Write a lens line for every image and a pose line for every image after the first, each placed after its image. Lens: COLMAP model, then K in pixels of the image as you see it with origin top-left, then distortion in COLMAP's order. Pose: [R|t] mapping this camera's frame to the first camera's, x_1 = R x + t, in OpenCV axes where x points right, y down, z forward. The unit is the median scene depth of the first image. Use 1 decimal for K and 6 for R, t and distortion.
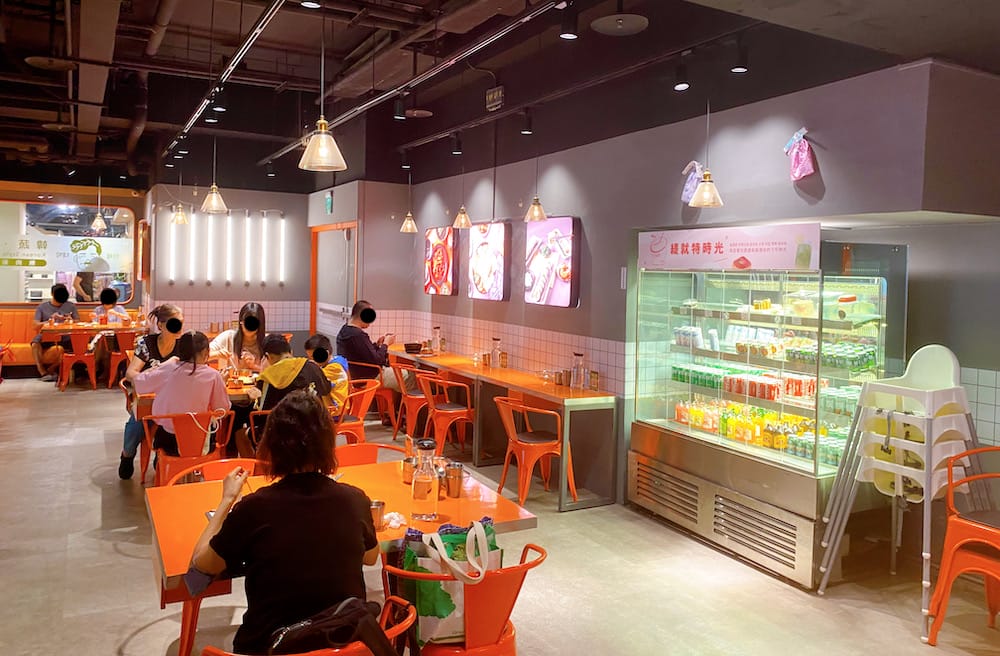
lens RADIAL K [[757.4, 0, 501.3], [0, 757.4, 296.4], [0, 0, 1]] dist [0.058872, -0.051522]
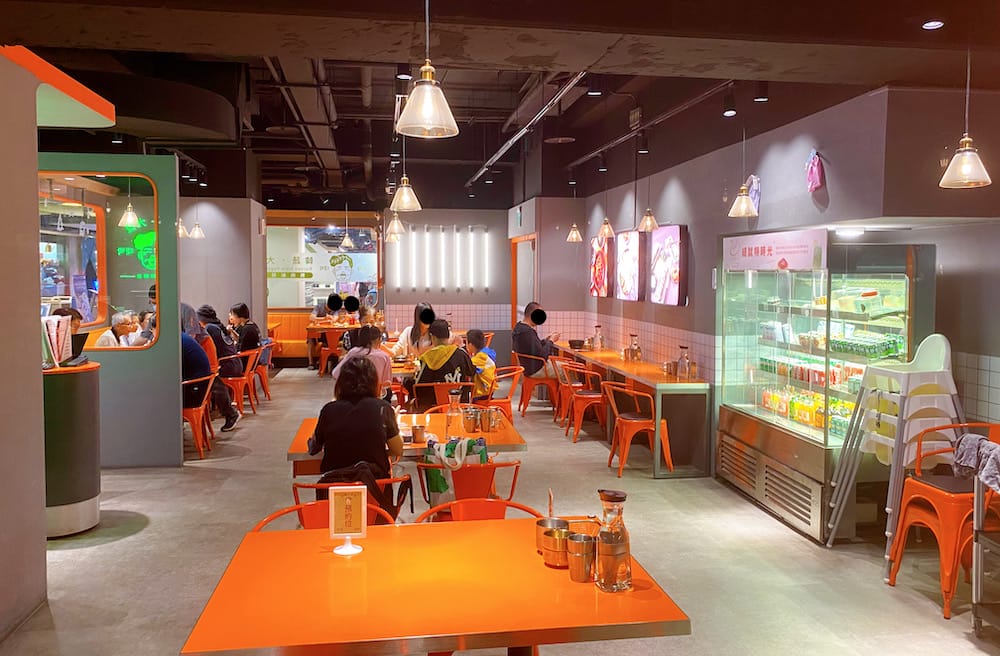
lens RADIAL K [[790.4, 0, 500.0], [0, 790.4, 328.0], [0, 0, 1]] dist [0.088274, -0.003834]
pose [[0.942623, 0.001458, -0.333856, 0.256706], [0.009586, 0.999460, 0.031429, 0.008469], [0.333722, -0.032826, 0.942100, -0.226901]]
